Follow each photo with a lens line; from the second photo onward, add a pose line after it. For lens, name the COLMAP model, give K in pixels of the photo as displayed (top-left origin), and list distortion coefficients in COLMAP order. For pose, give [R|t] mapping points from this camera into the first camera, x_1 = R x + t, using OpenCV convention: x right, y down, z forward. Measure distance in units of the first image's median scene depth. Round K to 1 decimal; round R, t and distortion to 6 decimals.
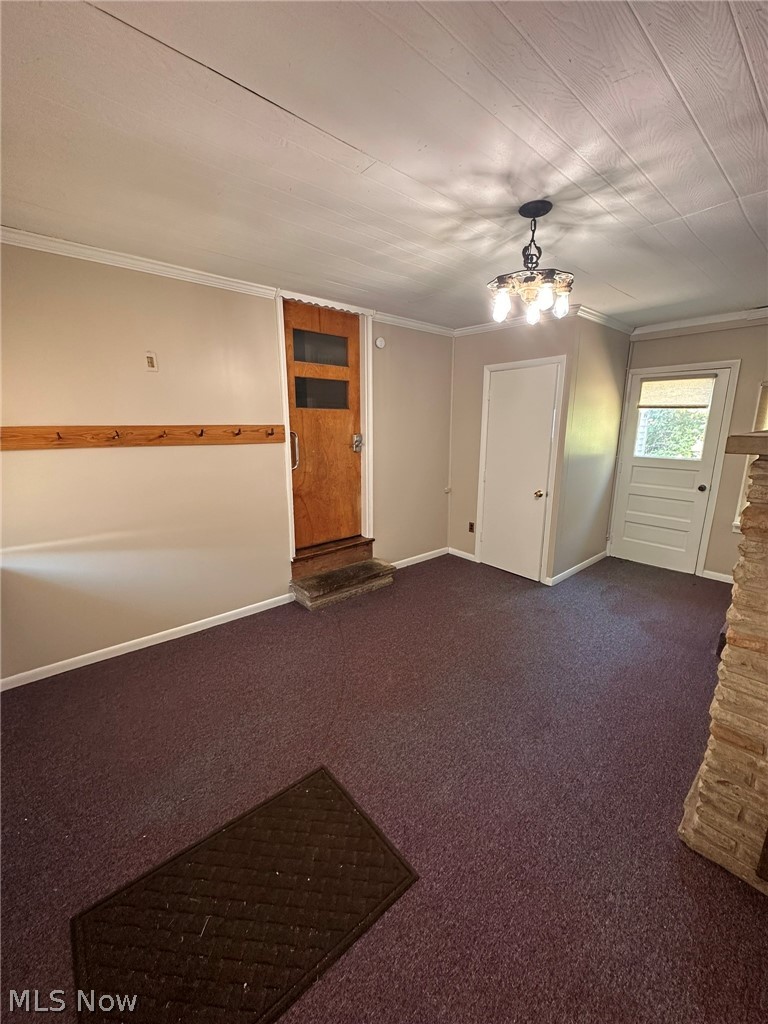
lens RADIAL K [[409.4, 0, 381.9], [0, 409.4, 512.0], [0, 0, 1]] dist [-0.001320, 0.001088]
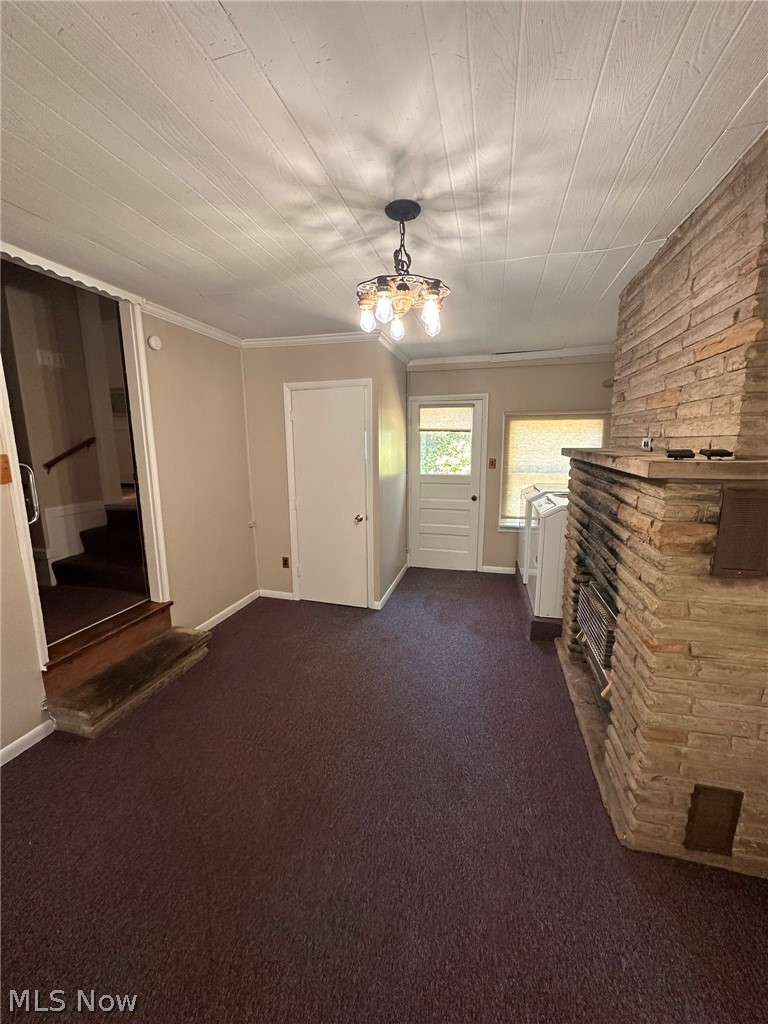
lens RADIAL K [[409.4, 0, 385.4], [0, 409.4, 511.8], [0, 0, 1]] dist [-0.001320, 0.001088]
pose [[0.823796, -0.101246, 0.557772, -0.112696], [0.128044, 0.991727, -0.009097, -0.046591], [-0.552237, 0.078913, 0.829944, 0.174567]]
